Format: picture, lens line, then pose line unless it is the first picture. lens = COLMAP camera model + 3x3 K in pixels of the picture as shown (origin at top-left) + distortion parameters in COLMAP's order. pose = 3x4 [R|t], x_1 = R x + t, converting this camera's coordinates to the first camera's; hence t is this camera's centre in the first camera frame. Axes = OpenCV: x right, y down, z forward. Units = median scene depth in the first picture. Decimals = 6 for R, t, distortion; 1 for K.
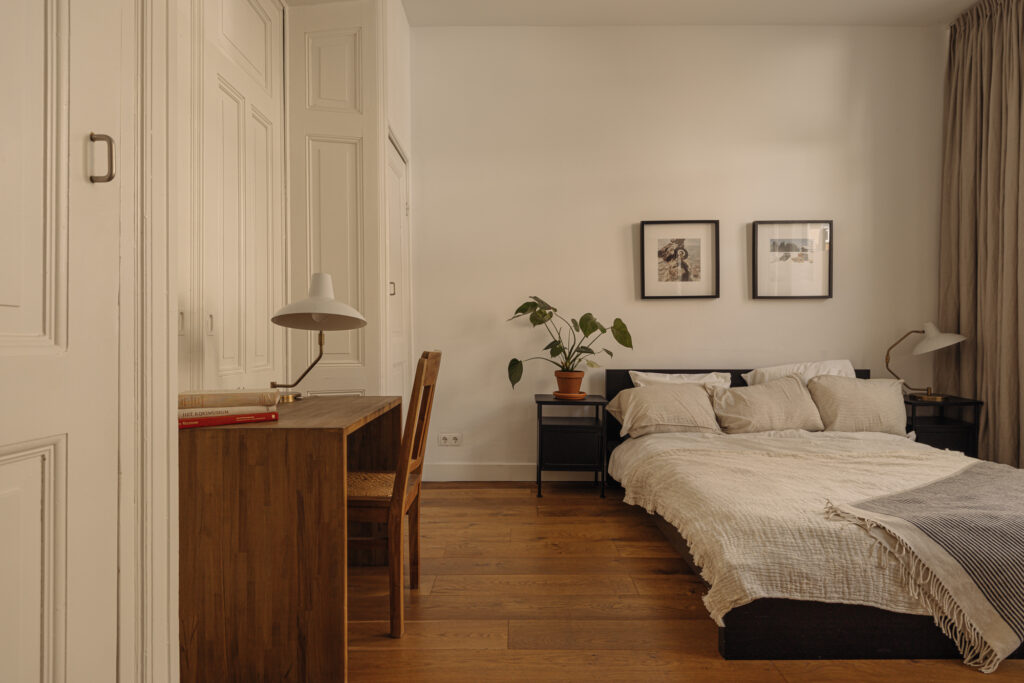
lens RADIAL K [[571.7, 0, 512.0], [0, 571.7, 341.5], [0, 0, 1]] dist [-0.002331, -0.000841]
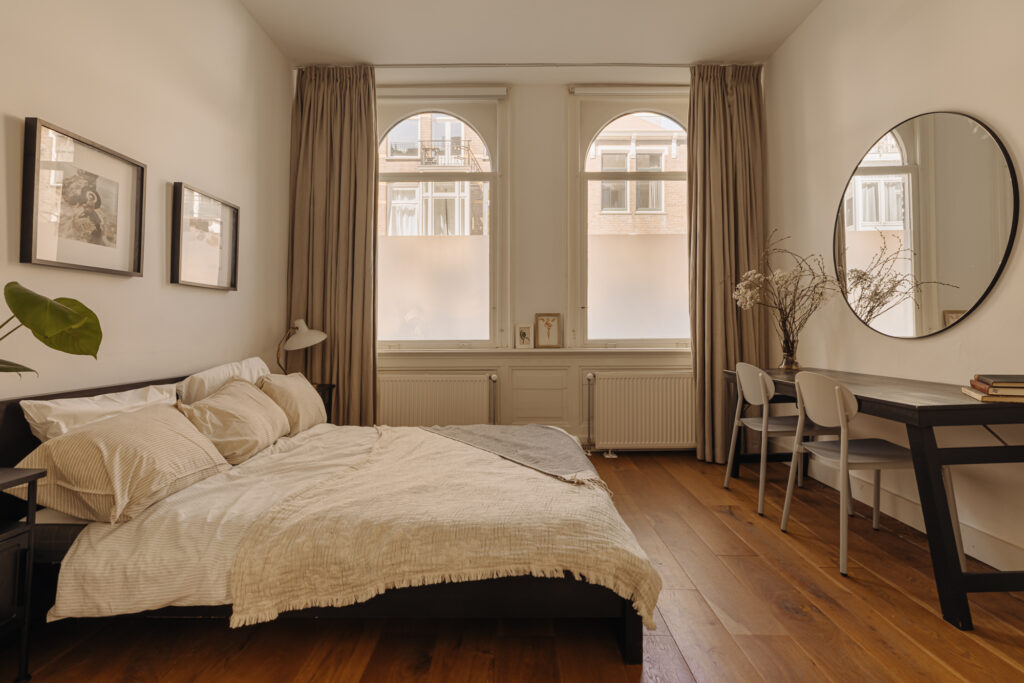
lens RADIAL K [[489.9, 0, 512.6], [0, 489.9, 317.9], [0, 0, 1]] dist [-0.000004, -0.000138]
pose [[0.002508, 0.026968, 0.999633, -0.225698], [0.006517, 0.999615, -0.026984, -0.007915], [-0.999976, 0.006582, 0.002331, 0.551194]]
